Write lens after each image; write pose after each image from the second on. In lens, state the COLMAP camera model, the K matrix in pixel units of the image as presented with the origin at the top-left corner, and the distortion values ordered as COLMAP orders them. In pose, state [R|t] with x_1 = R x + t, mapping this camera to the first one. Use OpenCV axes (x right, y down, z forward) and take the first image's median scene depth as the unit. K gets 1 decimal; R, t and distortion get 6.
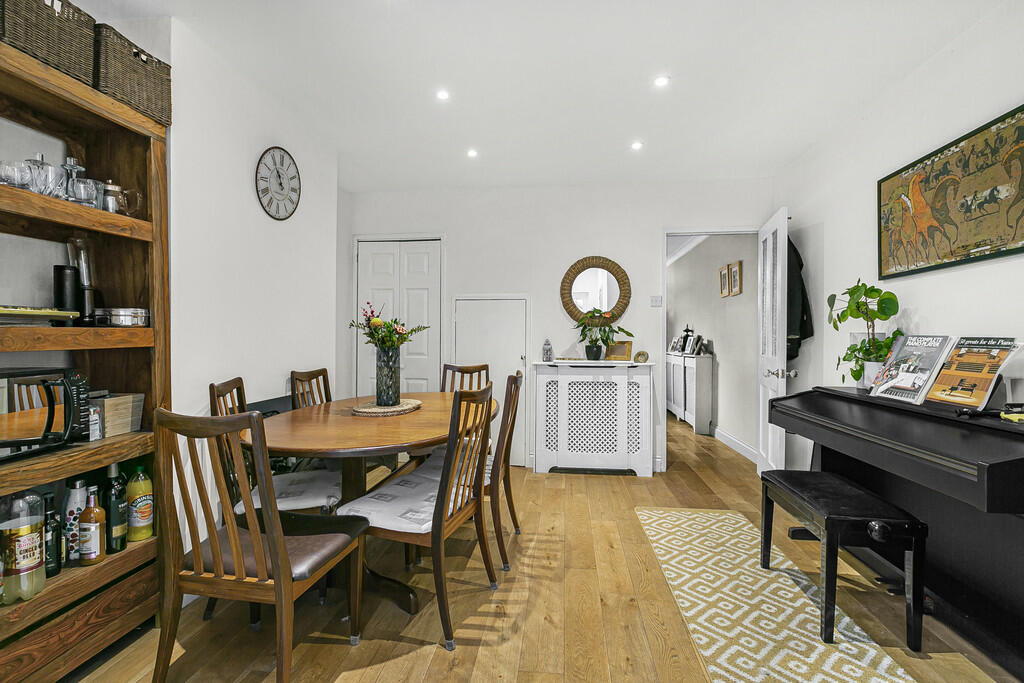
lens RADIAL K [[473.4, 0, 508.1], [0, 473.4, 340.3], [0, 0, 1]] dist [-0.001735, -0.000002]
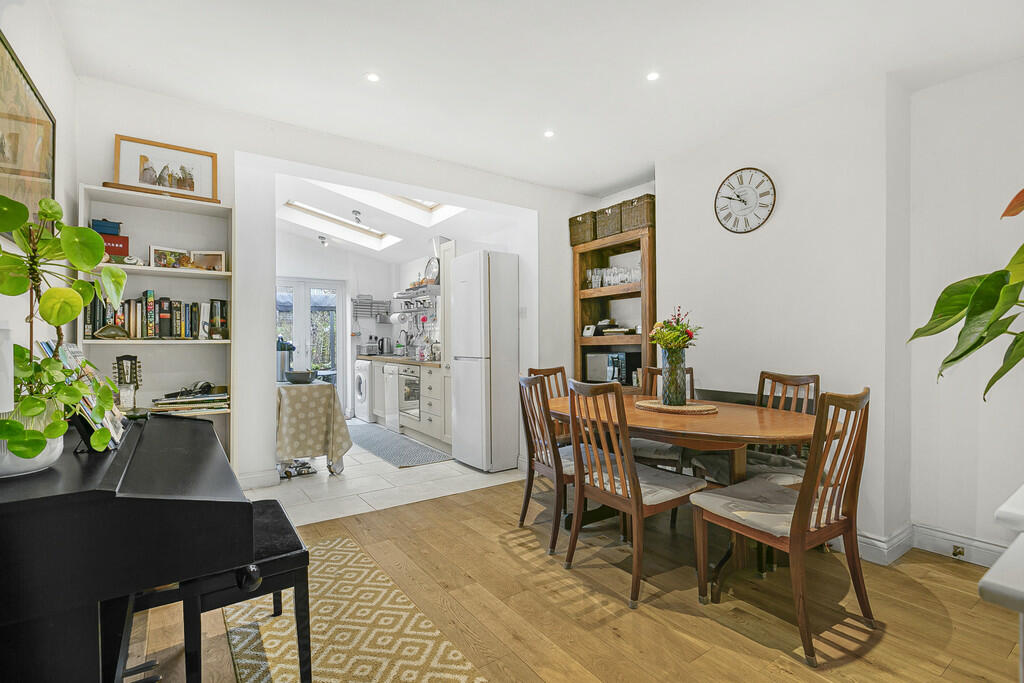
lens RADIAL K [[473.4, 0, 508.1], [0, 473.4, 340.3], [0, 0, 1]] dist [-0.001735, -0.000002]
pose [[-0.749513, 0.005086, -0.661970, 0.803284], [0.002415, 0.999985, 0.004949, -0.011111], [0.661985, 0.002110, -0.749514, 1.760951]]
